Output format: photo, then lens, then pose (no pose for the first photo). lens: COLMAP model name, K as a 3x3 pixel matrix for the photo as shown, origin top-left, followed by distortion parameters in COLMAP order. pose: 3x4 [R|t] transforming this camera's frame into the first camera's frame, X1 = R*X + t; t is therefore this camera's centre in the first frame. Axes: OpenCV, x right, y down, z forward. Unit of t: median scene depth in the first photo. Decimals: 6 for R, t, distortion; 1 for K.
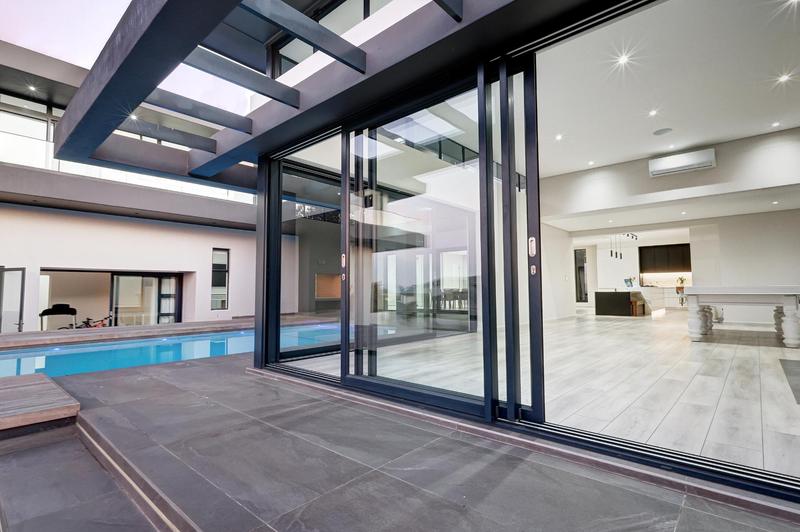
lens RADIAL K [[391.5, 0, 400.0], [0, 391.5, 266.0], [0, 0, 1]] dist [0.001121, 0.000061]
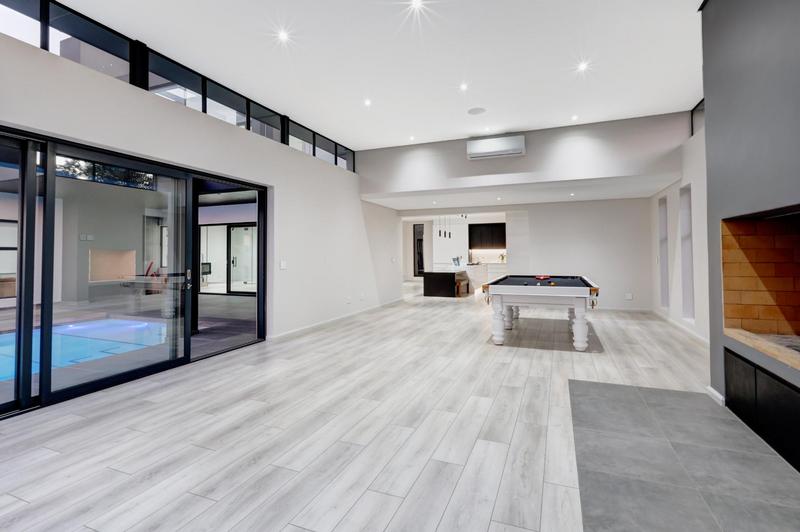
lens RADIAL K [[398.4, 0, 398.4], [0, 398.4, 242.8], [0, 0, 1]] dist [-0.000484, -0.000328]
pose [[0.938703, 0.011313, 0.344541, 0.104090], [-0.021120, 0.999471, 0.024725, -0.032127], [-0.344079, -0.030486, 0.938445, 0.105077]]
